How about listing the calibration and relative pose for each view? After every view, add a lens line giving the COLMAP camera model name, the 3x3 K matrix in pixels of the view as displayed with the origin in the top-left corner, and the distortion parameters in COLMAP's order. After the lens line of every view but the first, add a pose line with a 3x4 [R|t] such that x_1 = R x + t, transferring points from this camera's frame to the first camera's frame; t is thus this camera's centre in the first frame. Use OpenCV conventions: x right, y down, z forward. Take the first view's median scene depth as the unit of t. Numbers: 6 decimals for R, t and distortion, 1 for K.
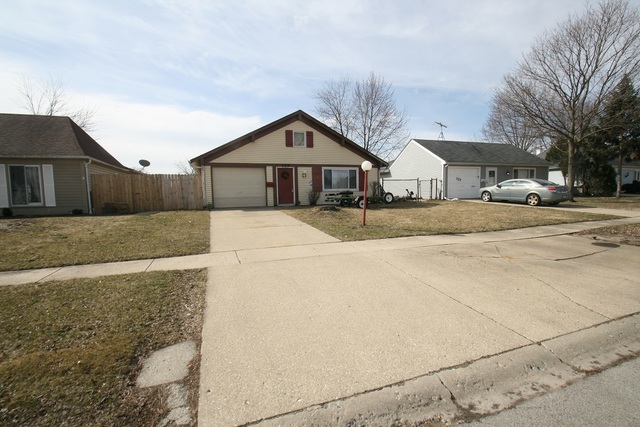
lens RADIAL K [[298.9, 0, 320.3], [0, 298.9, 218.7], [0, 0, 1]] dist [0.001058, -0.009860]
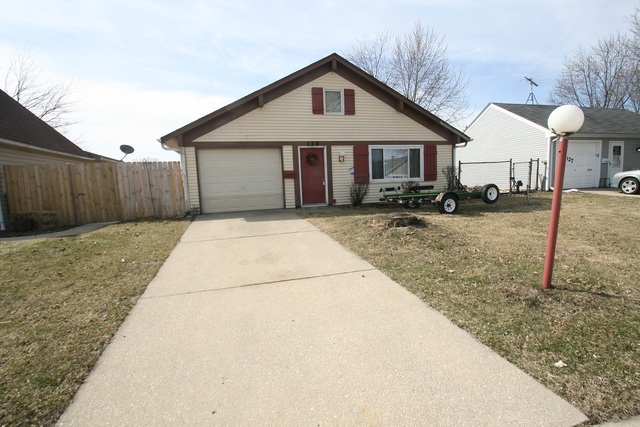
lens RADIAL K [[309.9, 0, 320.5], [0, 309.9, 215.8], [0, 0, 1]] dist [-0.010228, -0.002535]
pose [[0.997606, -0.013429, -0.067845, -0.056026], [0.015494, 0.999430, 0.030001, -0.043512], [0.067403, -0.030980, 0.997245, 0.332077]]
